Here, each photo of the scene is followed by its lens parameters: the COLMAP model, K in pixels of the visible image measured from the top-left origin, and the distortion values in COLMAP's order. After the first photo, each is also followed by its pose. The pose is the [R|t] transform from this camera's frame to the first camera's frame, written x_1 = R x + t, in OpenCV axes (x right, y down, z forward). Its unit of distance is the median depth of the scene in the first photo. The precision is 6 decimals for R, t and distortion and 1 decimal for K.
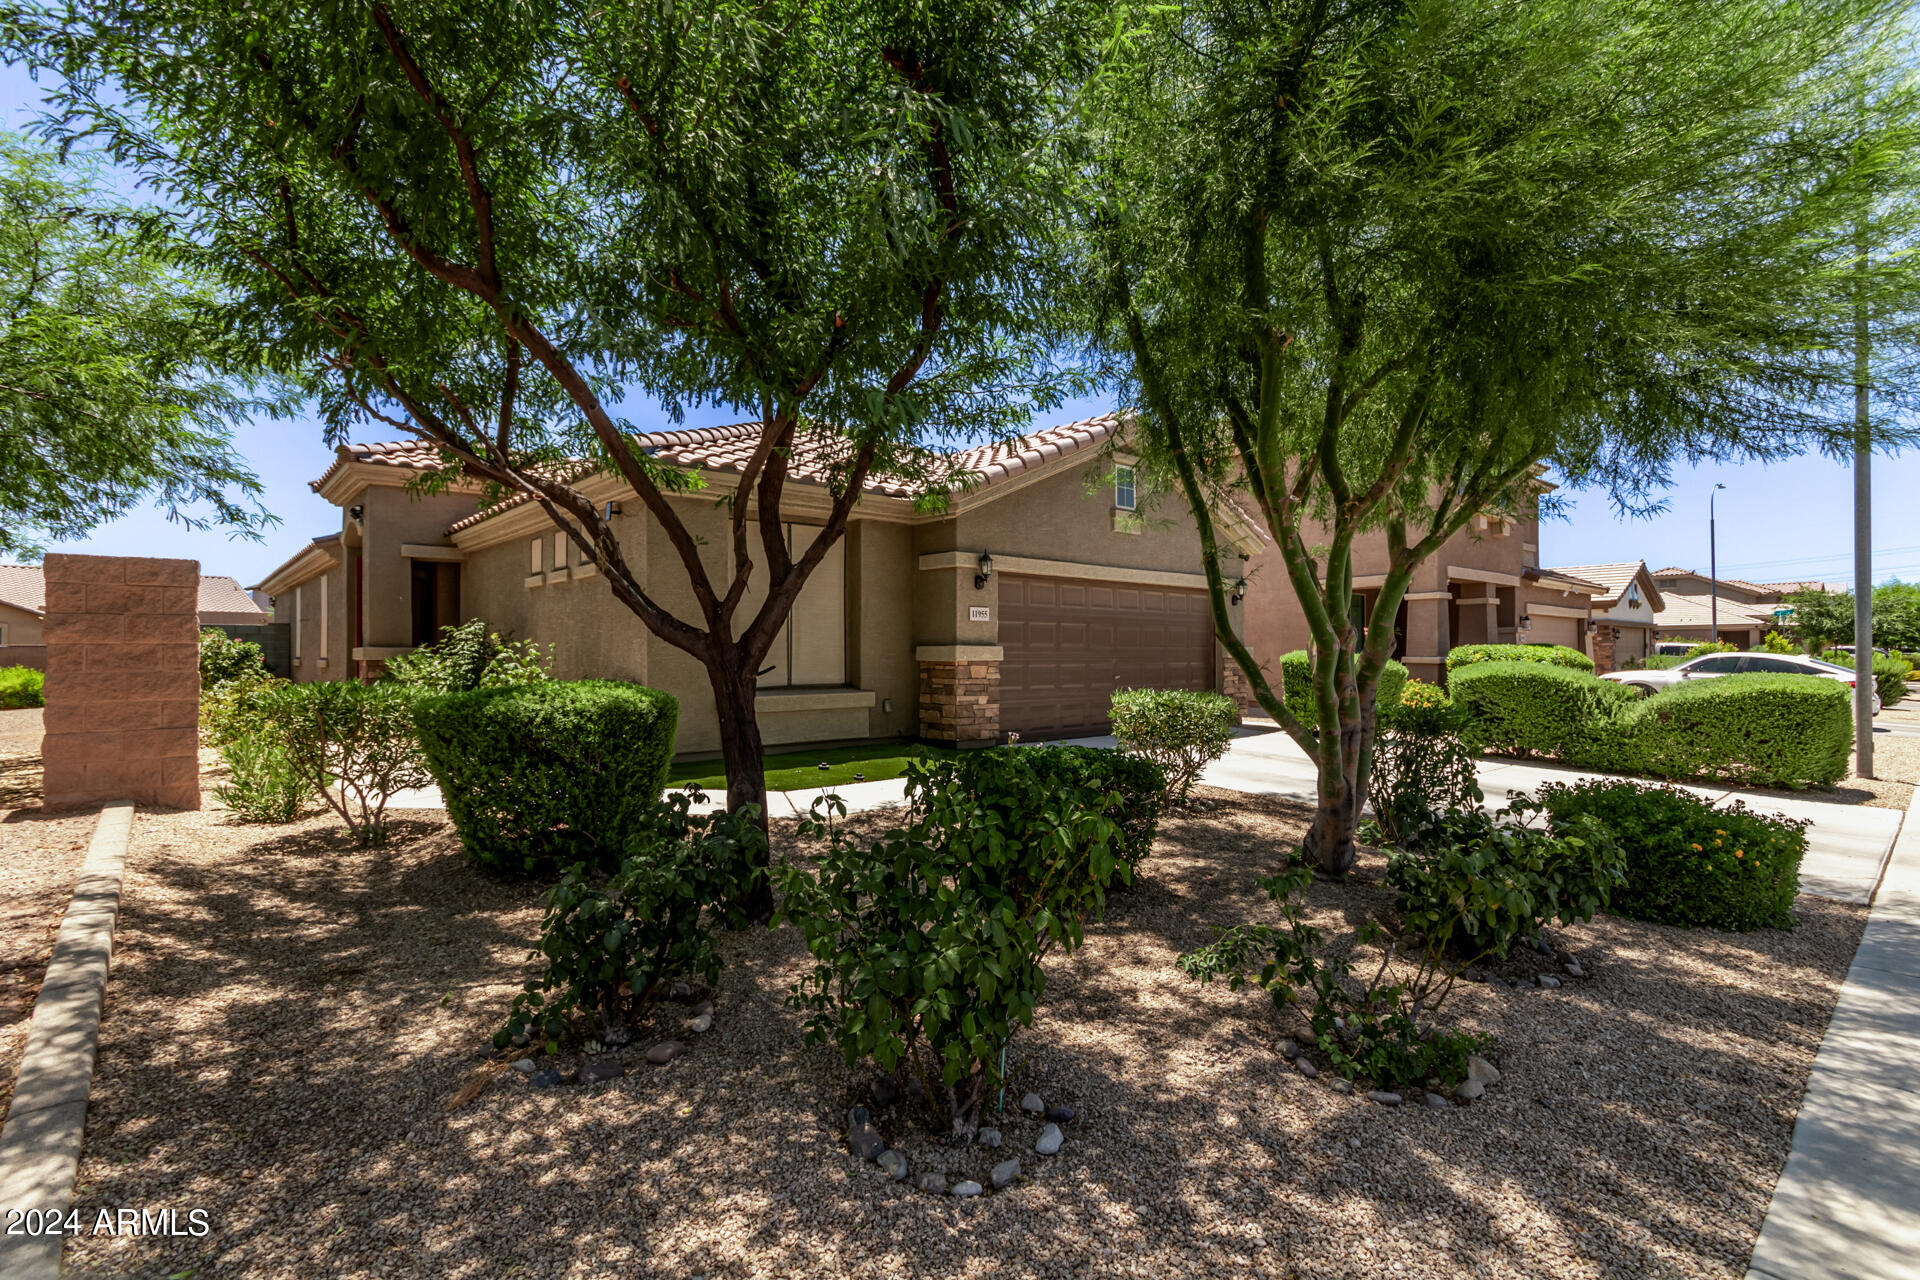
lens RADIAL K [[883.9, 0, 964.5], [0, 883.9, 650.1], [0, 0, 1]] dist [0.004011, 0.000061]
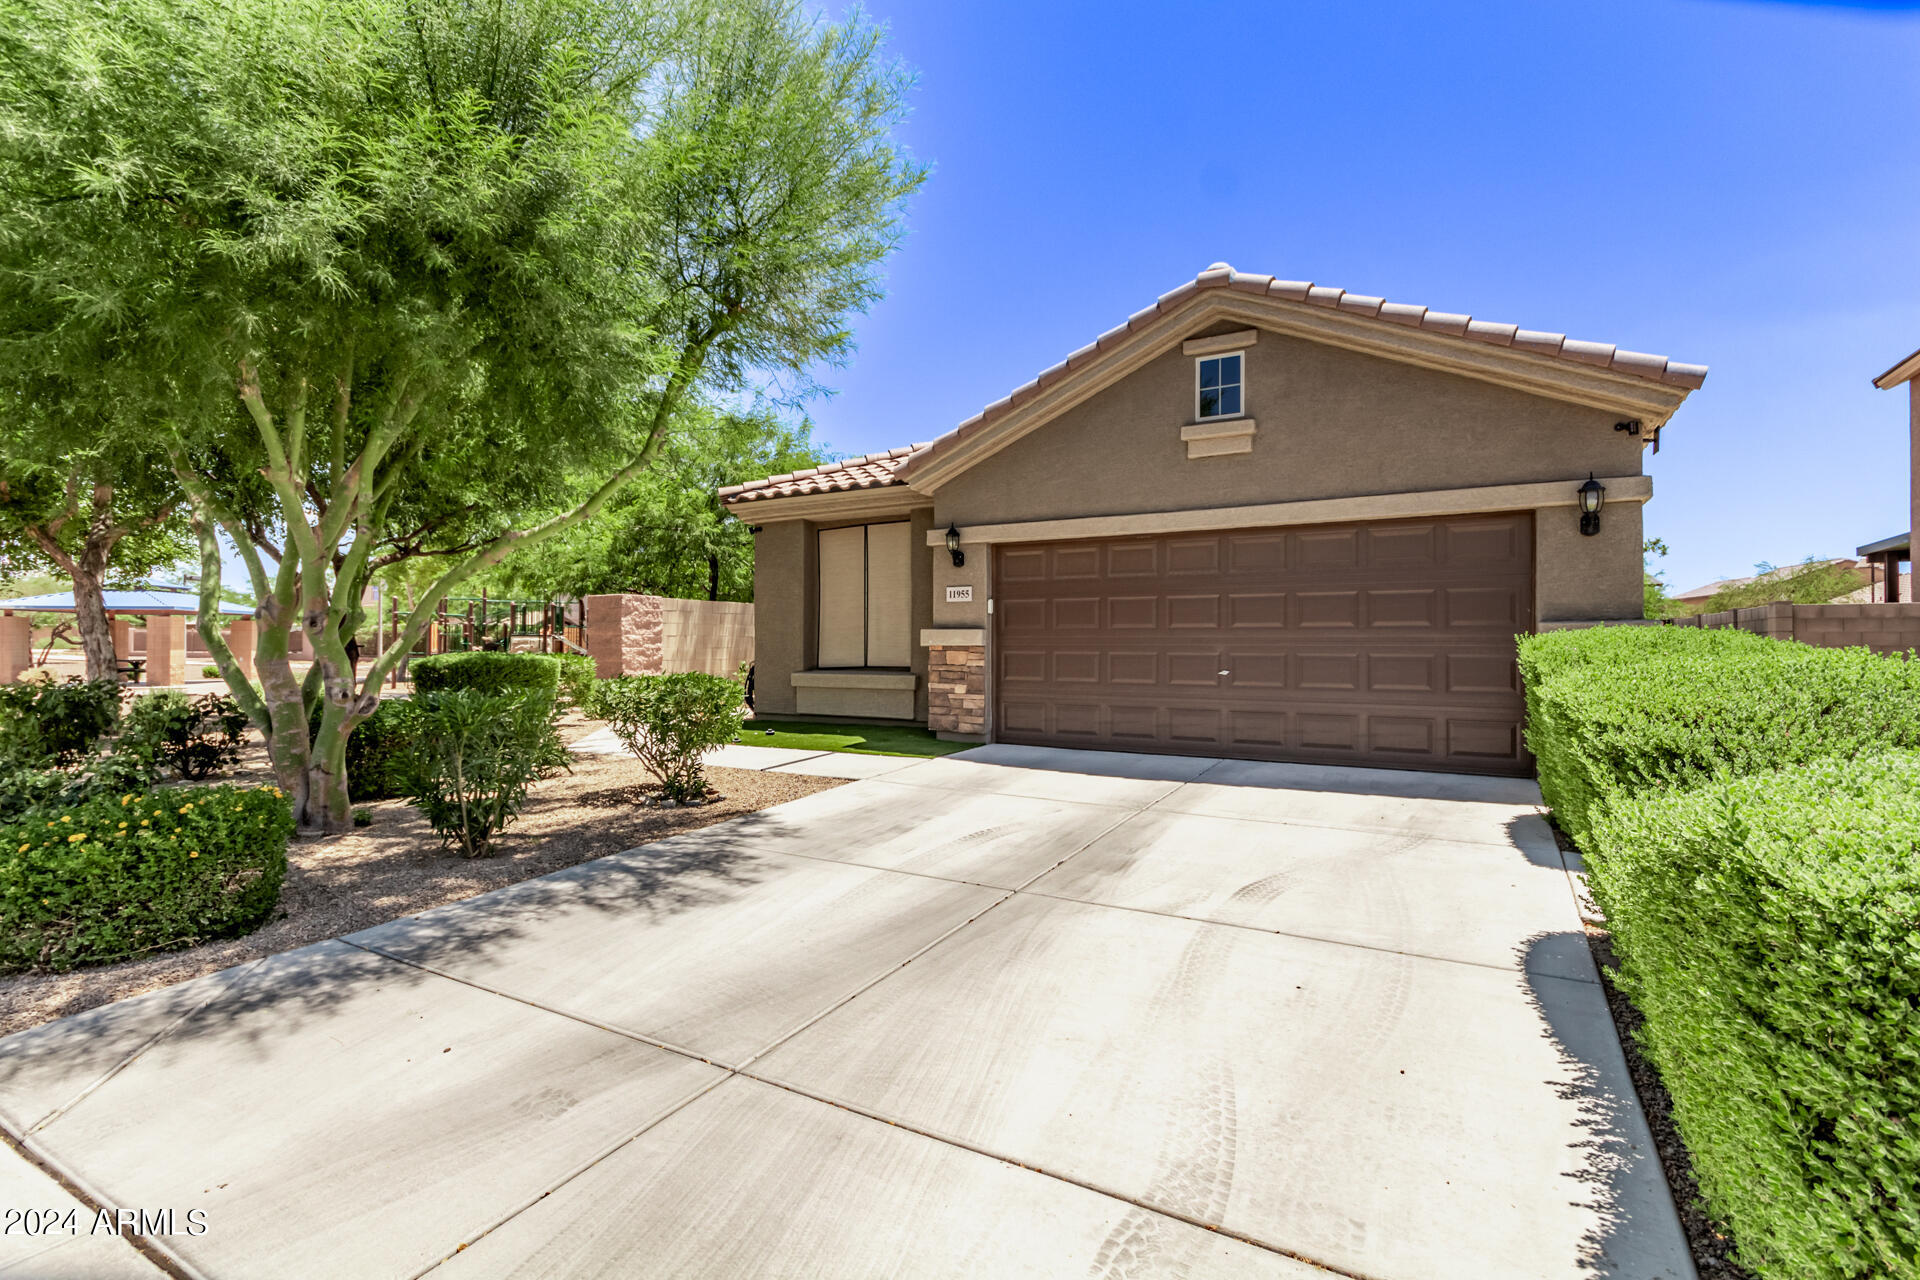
lens RADIAL K [[883.9, 0, 967.9], [0, 883.9, 638.2], [0, 0, 1]] dist [0.004011, 0.000061]
pose [[0.317546, -0.005504, -0.948227, 1.456870], [0.001637, 0.999985, -0.005256, 0.015228], [0.948241, 0.000117, 0.317550, 1.192521]]
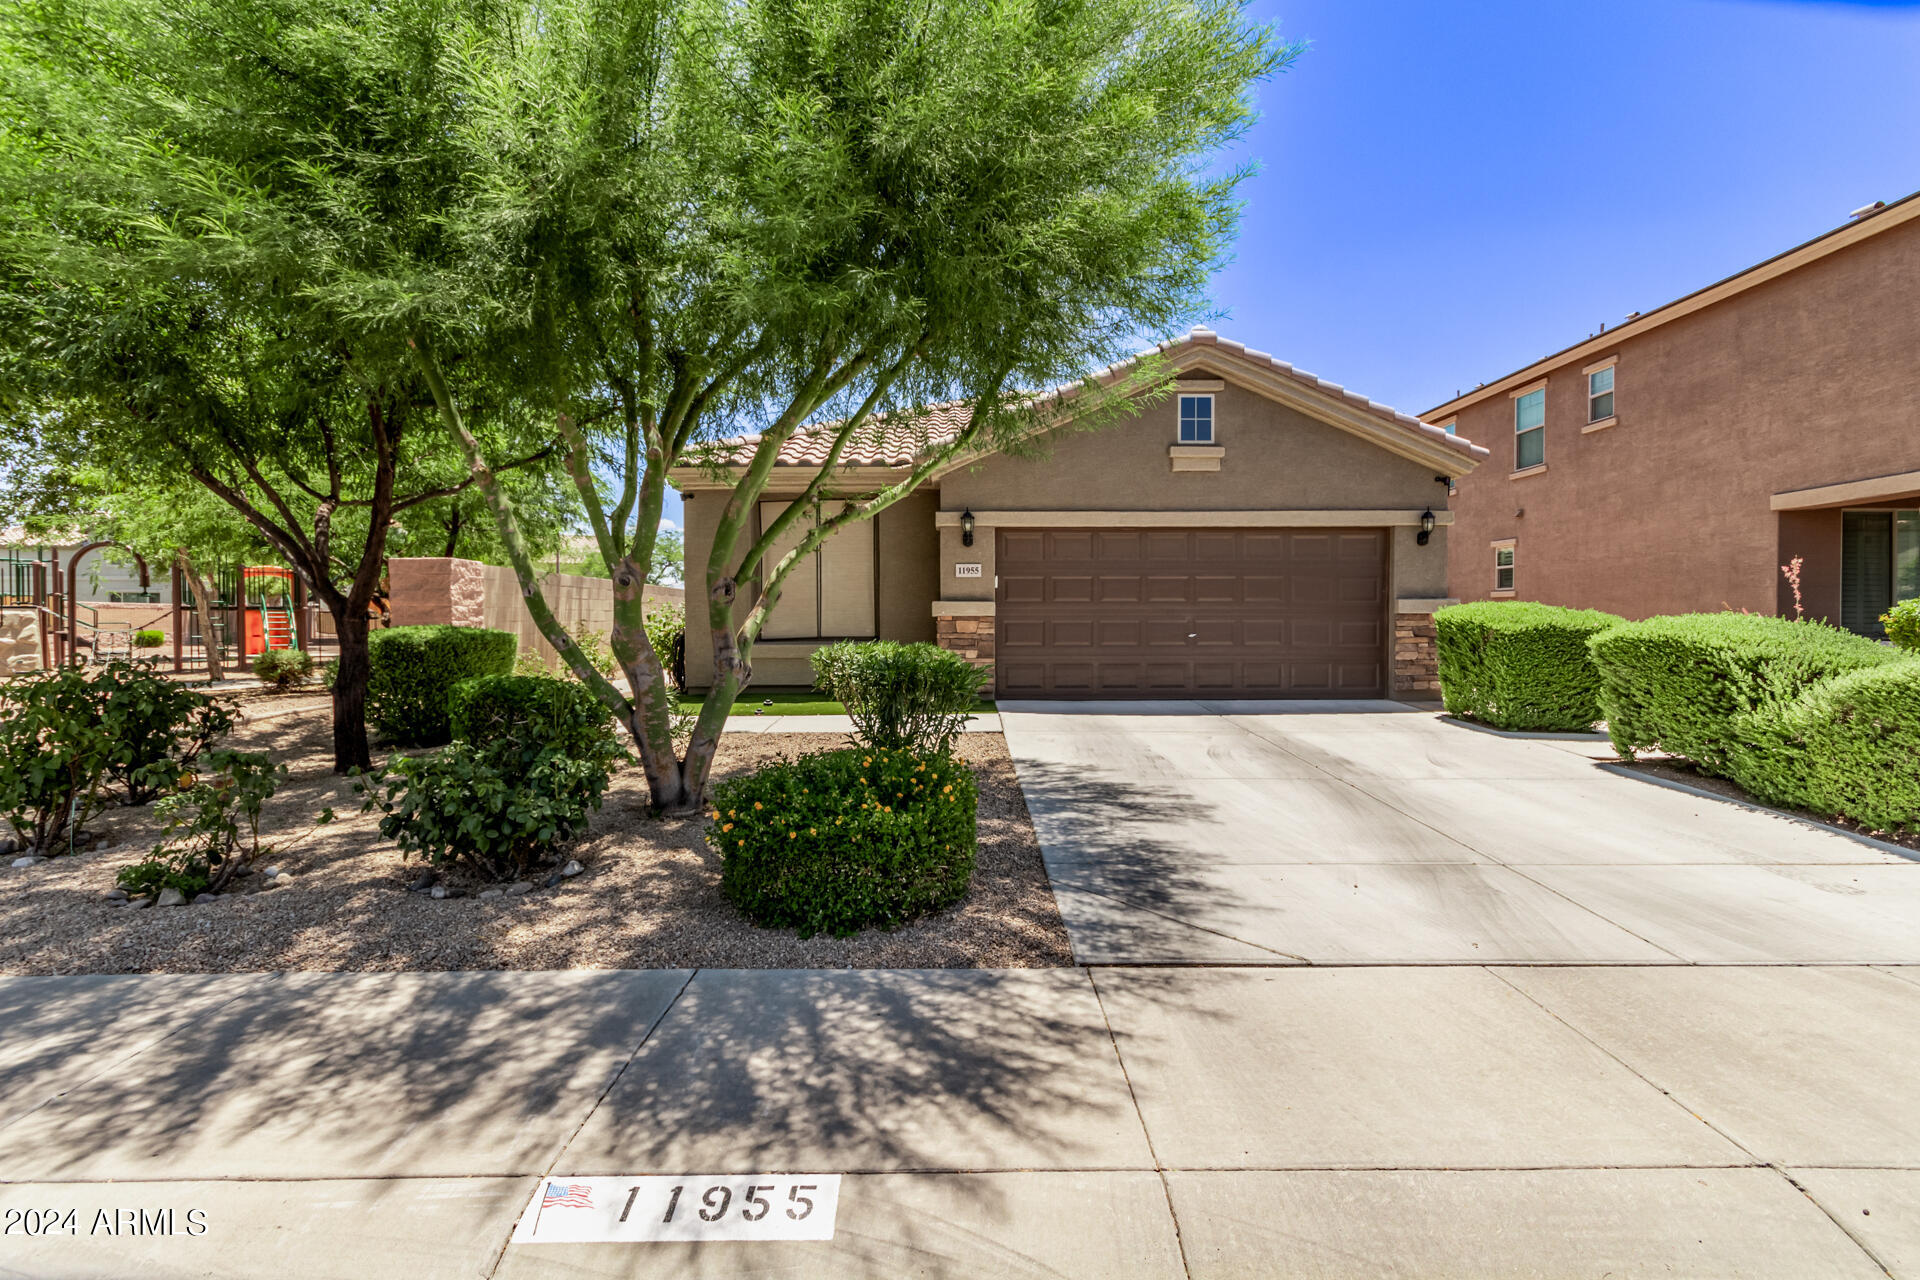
lens RADIAL K [[883.9, 0, 970.5], [0, 883.9, 639.3], [0, 0, 1]] dist [0.004011, 0.000061]
pose [[0.757611, 0.013481, -0.652567, 1.141514], [0.004549, 0.999653, 0.025932, 0.020581], [0.652690, -0.022615, 0.757287, 0.368297]]
